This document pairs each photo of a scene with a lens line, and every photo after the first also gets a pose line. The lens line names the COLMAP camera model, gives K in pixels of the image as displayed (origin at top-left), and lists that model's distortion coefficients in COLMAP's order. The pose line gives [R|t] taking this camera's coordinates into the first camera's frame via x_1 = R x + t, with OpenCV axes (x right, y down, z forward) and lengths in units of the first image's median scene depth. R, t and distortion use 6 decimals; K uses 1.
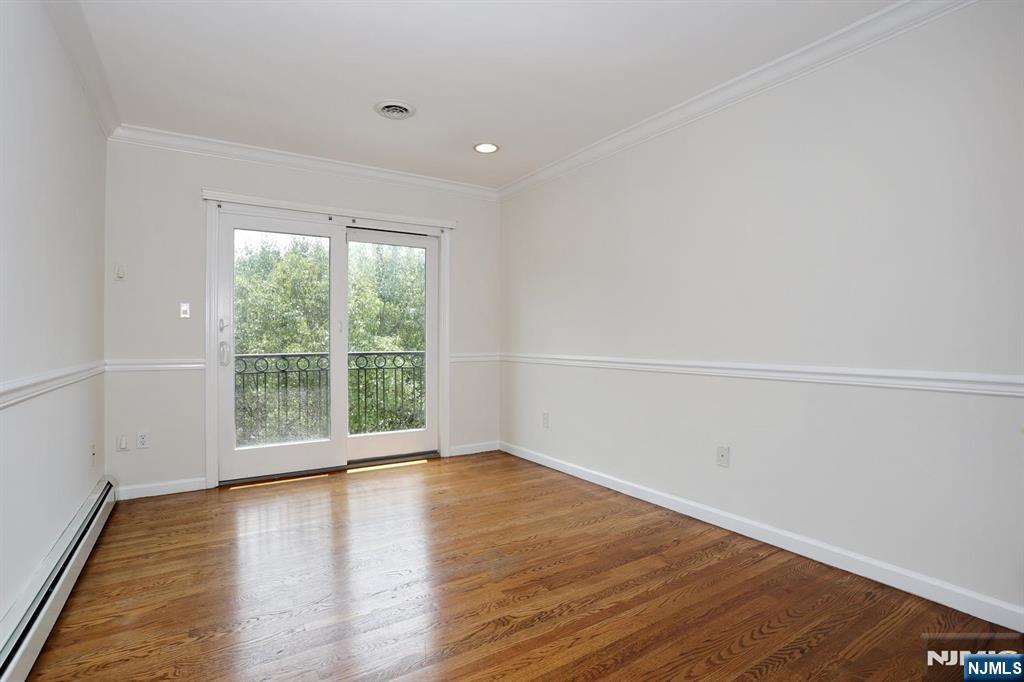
lens RADIAL K [[494.0, 0, 515.9], [0, 494.0, 342.0], [0, 0, 1]] dist [-0.060751, 0.020998]
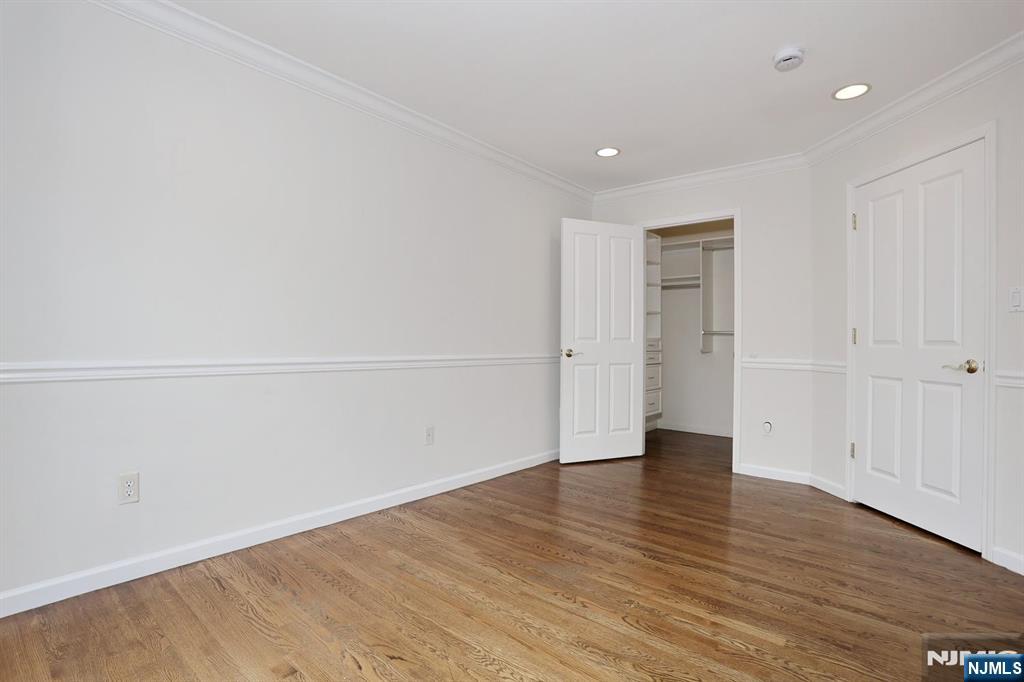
lens RADIAL K [[494.0, 0, 513.9], [0, 494.0, 341.1], [0, 0, 1]] dist [-0.060751, 0.020998]
pose [[-0.275017, -0.005173, 0.961425, -0.768719], [-0.011596, 0.999931, 0.002063, 0.004511], [-0.961369, -0.010581, -0.275058, 1.140789]]
